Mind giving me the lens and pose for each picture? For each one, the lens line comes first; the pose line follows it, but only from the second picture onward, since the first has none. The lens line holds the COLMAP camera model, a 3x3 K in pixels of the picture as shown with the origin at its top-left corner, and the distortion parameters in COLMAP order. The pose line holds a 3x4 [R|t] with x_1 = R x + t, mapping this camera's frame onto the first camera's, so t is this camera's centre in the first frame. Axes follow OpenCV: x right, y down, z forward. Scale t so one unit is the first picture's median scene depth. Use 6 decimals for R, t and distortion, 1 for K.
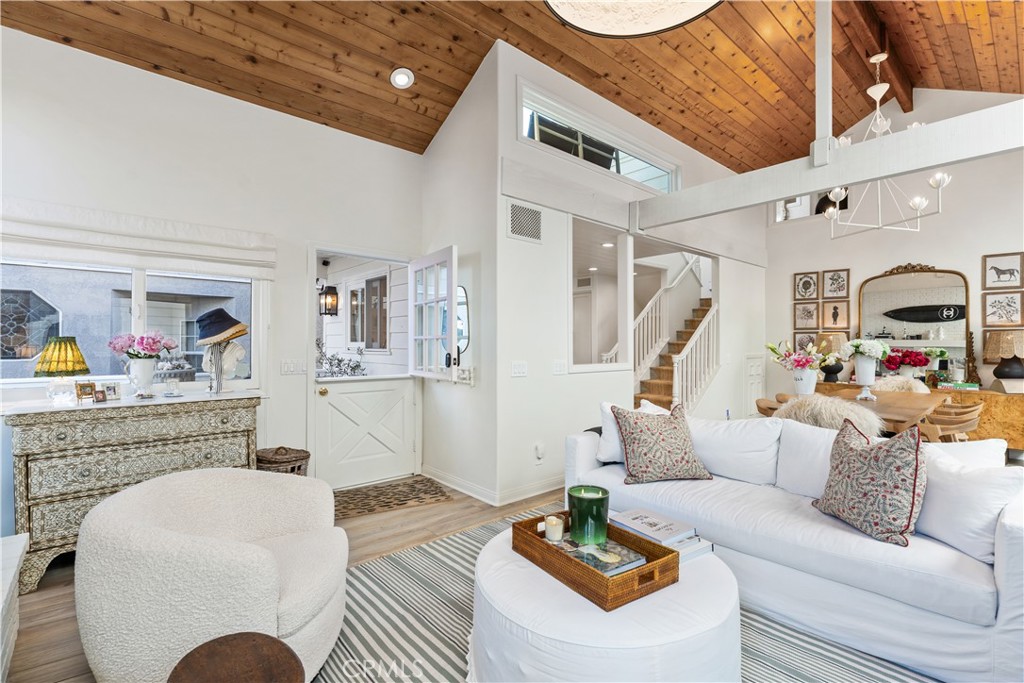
lens RADIAL K [[472.0, 0, 512.0], [0, 472.0, 341.5], [0, 0, 1]] dist [-0.001661, -0.000538]
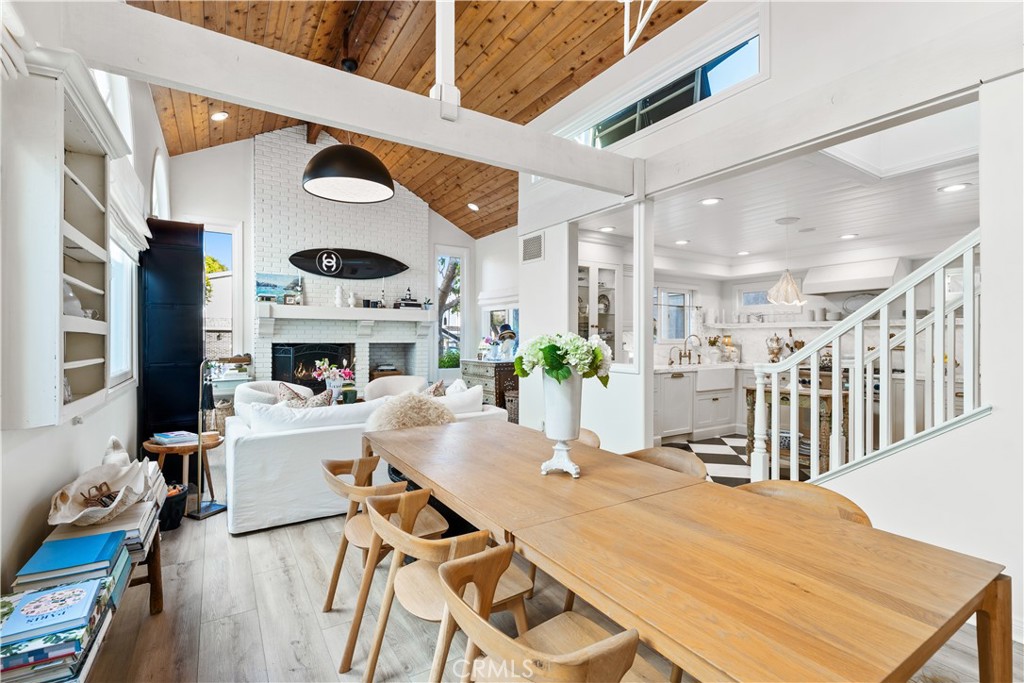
lens RADIAL K [[472.0, 0, 512.0], [0, 472.0, 341.5], [0, 0, 1]] dist [-0.001661, -0.000538]
pose [[-0.160261, 0.004896, -0.987063, 0.836576], [0.002234, 0.999987, 0.004598, 0.001569], [0.987072, -0.001469, -0.160270, 0.719049]]
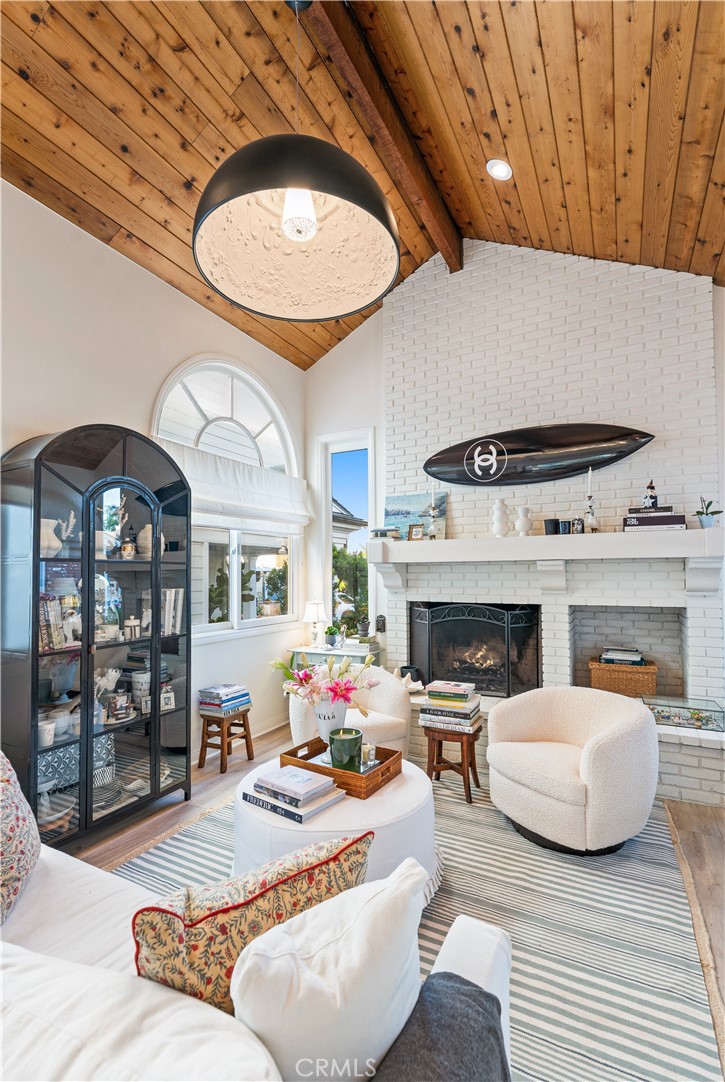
lens RADIAL K [[487.6, 0, 361.8], [0, 487.6, 557.2], [0, 0, 1]] dist [0.002931, -0.010922]
pose [[-0.934853, -0.007354, -0.354958, 0.168948], [0.008484, 0.999037, -0.043040, -0.026521], [0.354933, -0.043247, -0.933891, 0.655371]]
